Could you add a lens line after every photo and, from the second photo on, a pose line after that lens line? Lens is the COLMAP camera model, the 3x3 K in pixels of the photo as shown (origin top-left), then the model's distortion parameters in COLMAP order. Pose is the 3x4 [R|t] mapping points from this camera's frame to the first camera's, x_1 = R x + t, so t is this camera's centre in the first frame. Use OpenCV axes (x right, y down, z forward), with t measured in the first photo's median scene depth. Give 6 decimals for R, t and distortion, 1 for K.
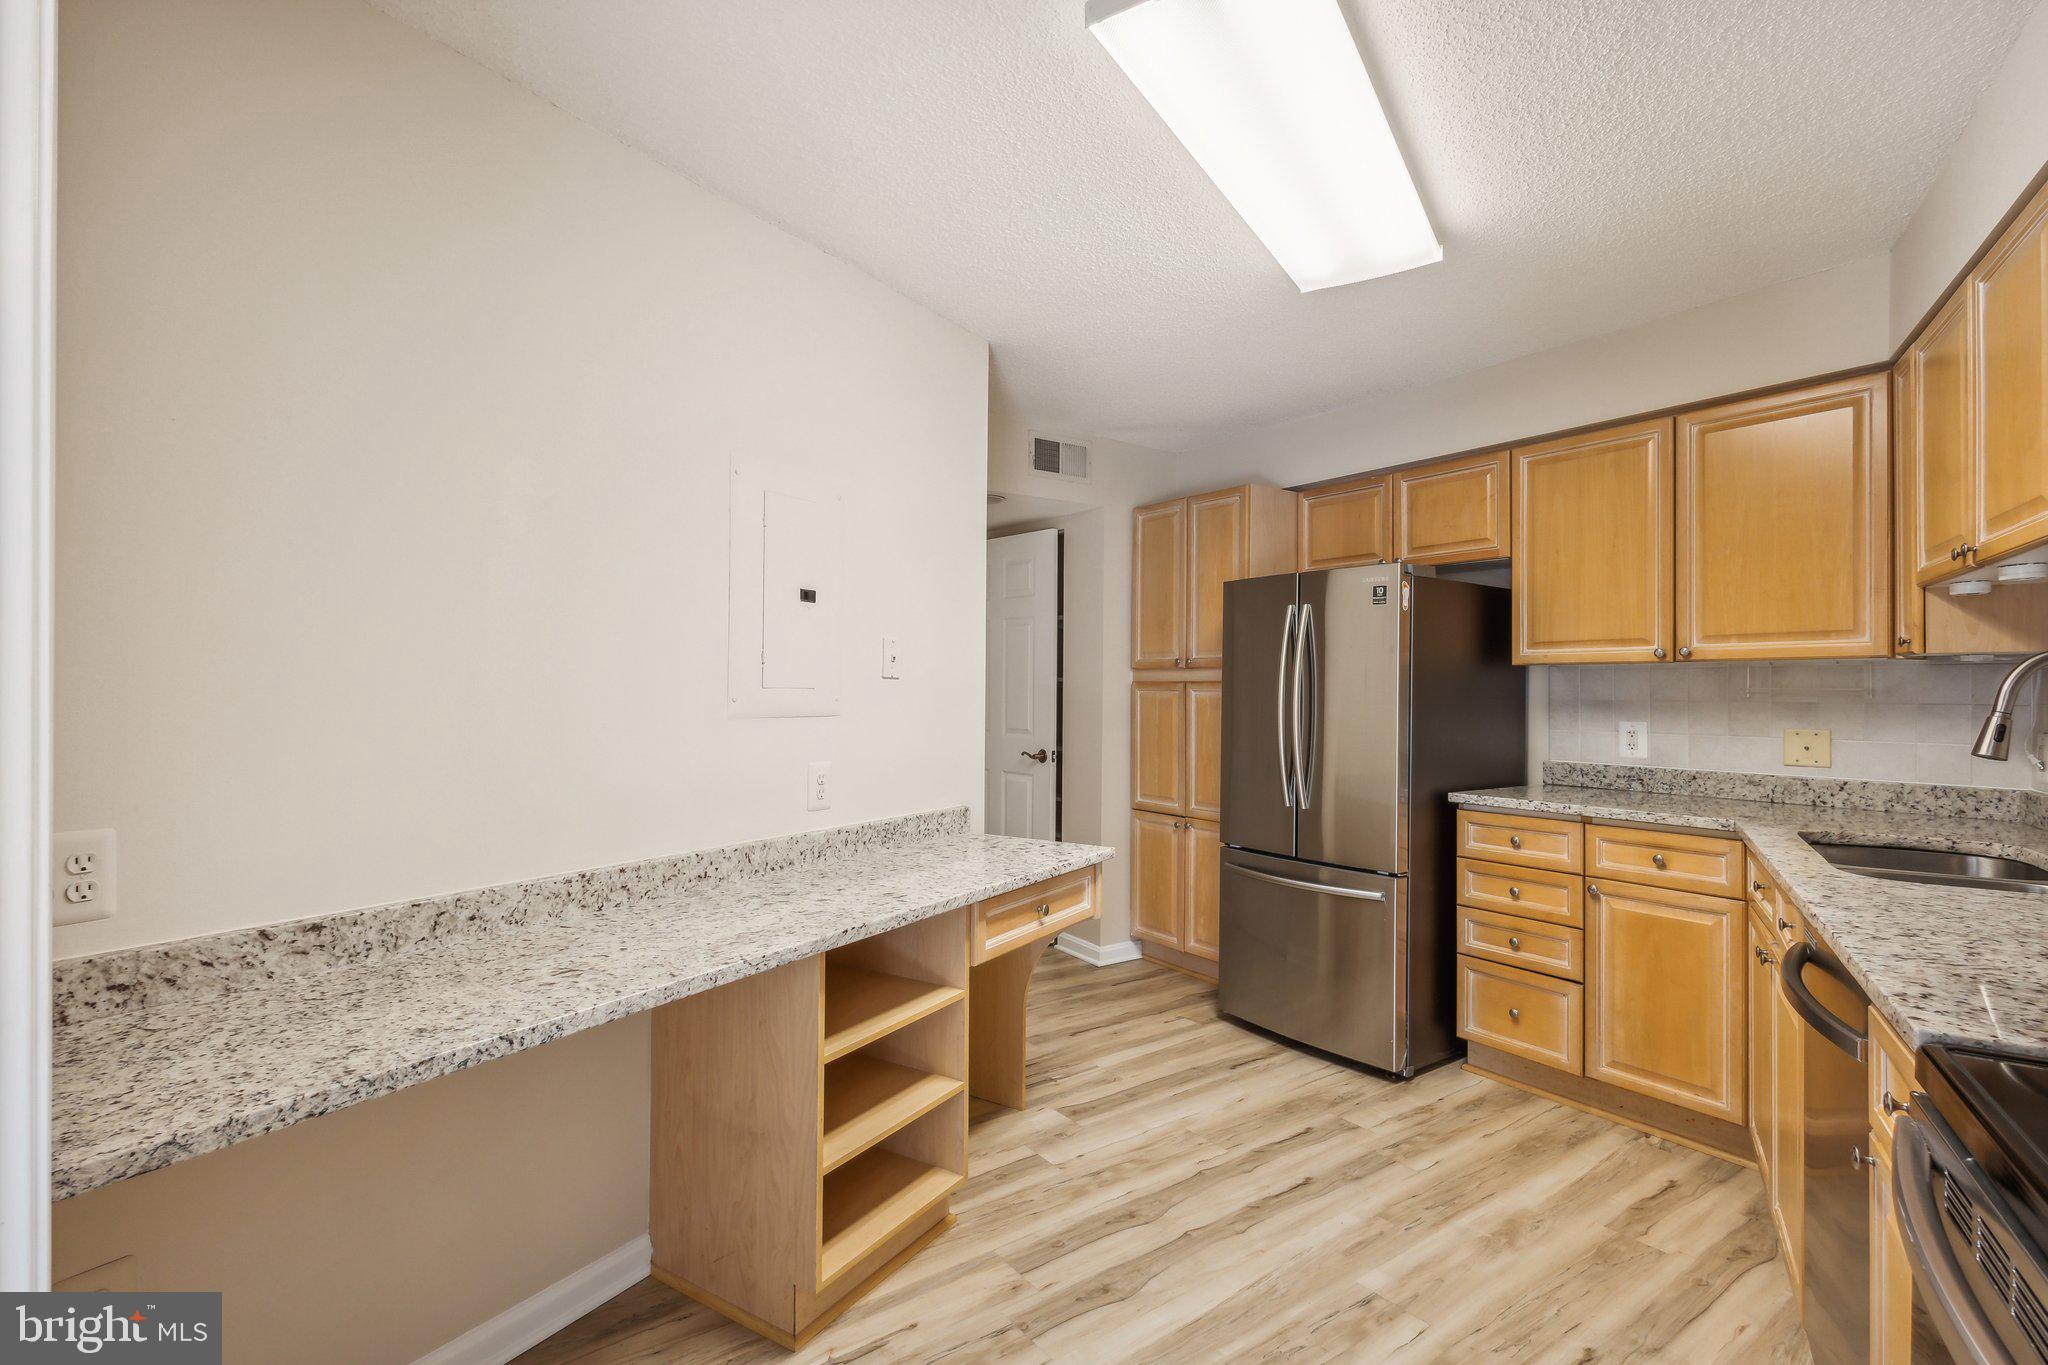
lens RADIAL K [[961.1, 0, 1022.4], [0, 961.1, 687.4], [0, 0, 1]] dist [0.023036, 0.000319]
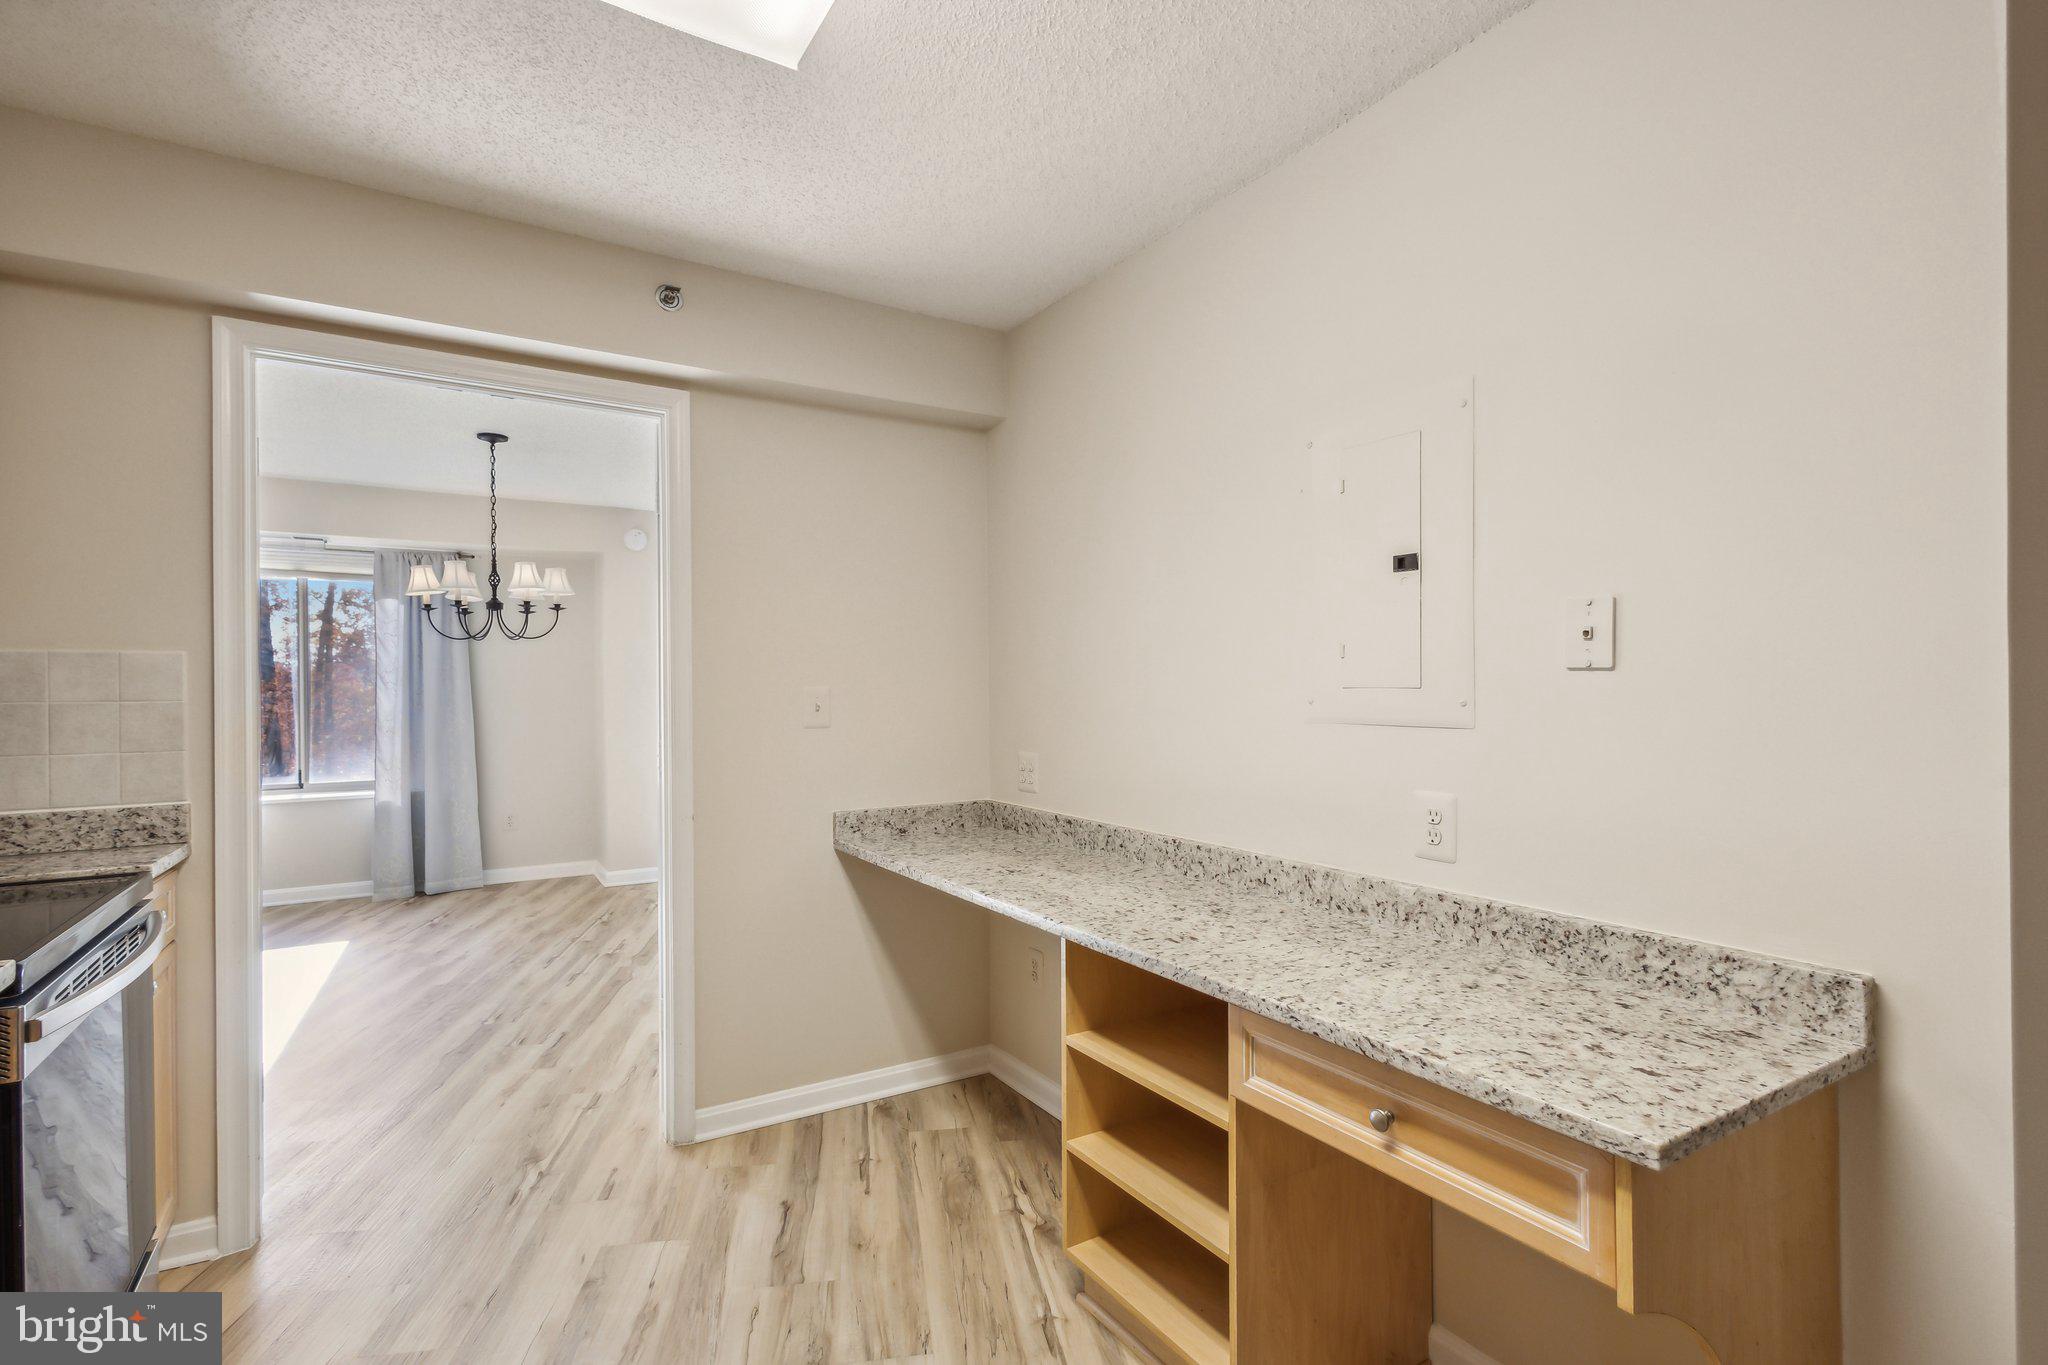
lens RADIAL K [[961.1, 0, 1017.2], [0, 961.1, 689.6], [0, 0, 1]] dist [0.023036, 0.000319]
pose [[-0.445343, -0.002777, -0.895356, 0.623019], [0.002929, 0.999985, -0.004558, 0.005025], [0.895355, -0.004653, -0.445328, 1.155031]]
